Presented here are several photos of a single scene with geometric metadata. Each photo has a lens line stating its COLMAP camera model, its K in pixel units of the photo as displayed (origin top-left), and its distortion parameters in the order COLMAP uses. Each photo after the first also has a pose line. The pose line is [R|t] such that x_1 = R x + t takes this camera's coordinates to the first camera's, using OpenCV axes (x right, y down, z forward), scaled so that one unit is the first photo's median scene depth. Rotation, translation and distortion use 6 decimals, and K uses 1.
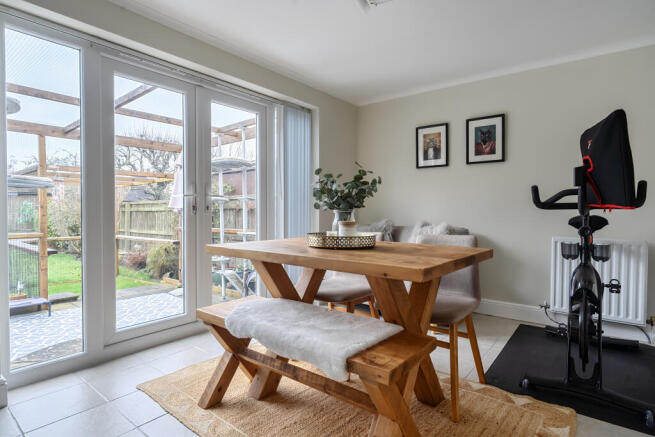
lens RADIAL K [[344.9, 0, 327.5], [0, 344.9, 218.5], [0, 0, 1]] dist [0.001940, -0.000054]
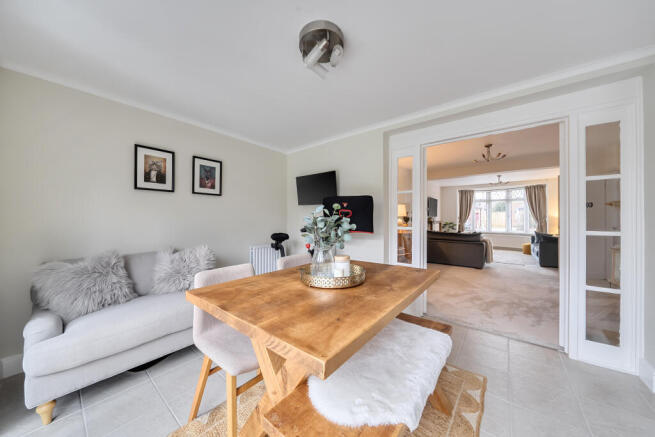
lens RADIAL K [[222.1, 0, 327.5], [0, 222.1, 218.5], [0, 0, 1]] dist [-0.007397, -0.000078]
pose [[-0.002790, -0.004252, 0.999987, -0.464459], [0.018029, 0.999828, 0.004302, -0.087066], [-0.999834, 0.018040, -0.002713, 0.711807]]
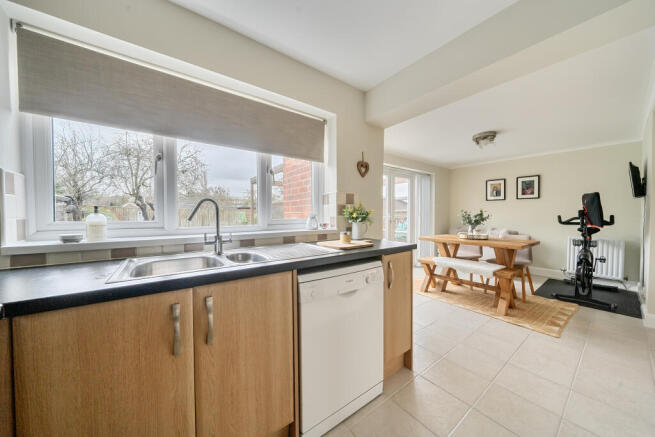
lens RADIAL K [[222.1, 0, 327.5], [0, 222.1, 218.5], [0, 0, 1]] dist [-0.007397, -0.000078]
pose [[0.967635, 0.001895, -0.252347, -0.450278], [-0.002379, 0.999996, -0.001615, -0.051421], [0.252343, 0.002163, 0.967636, -0.700273]]
